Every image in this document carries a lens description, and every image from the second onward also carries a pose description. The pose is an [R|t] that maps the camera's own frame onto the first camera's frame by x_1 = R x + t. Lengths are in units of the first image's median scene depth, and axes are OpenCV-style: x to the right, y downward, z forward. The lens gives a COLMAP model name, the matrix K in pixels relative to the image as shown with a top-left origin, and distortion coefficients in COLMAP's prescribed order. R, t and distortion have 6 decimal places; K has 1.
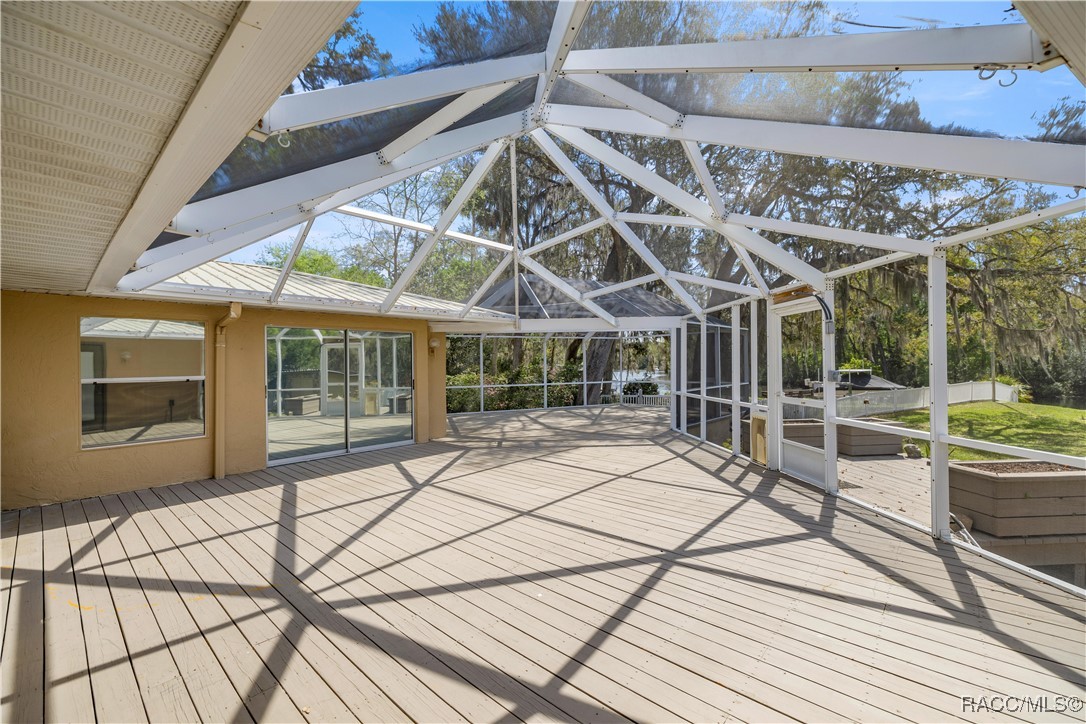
lens RADIAL K [[455.3, 0, 541.2], [0, 455.3, 365.0], [0, 0, 1]] dist [0.001103, -0.000100]
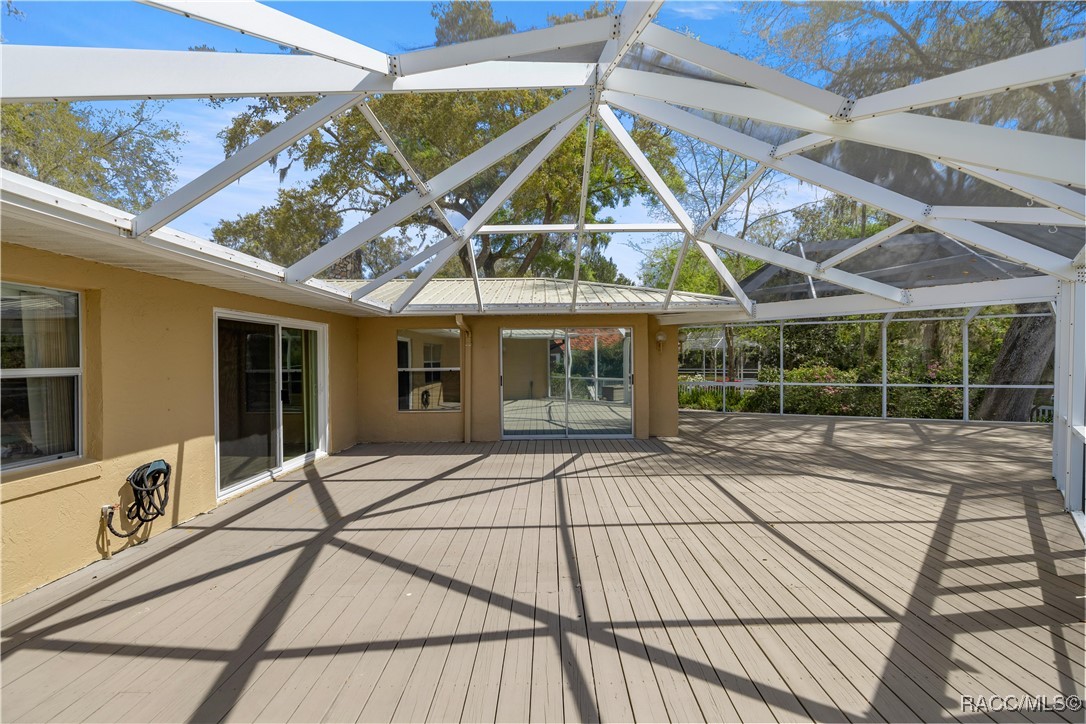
lens RADIAL K [[455.3, 0, 544.1], [0, 455.3, 359.3], [0, 0, 1]] dist [0.001103, -0.000100]
pose [[0.663317, 0.008284, -0.748292, 0.628133], [-0.000576, 0.999944, 0.010559, -0.021458], [0.748338, -0.006573, 0.663285, 0.363268]]
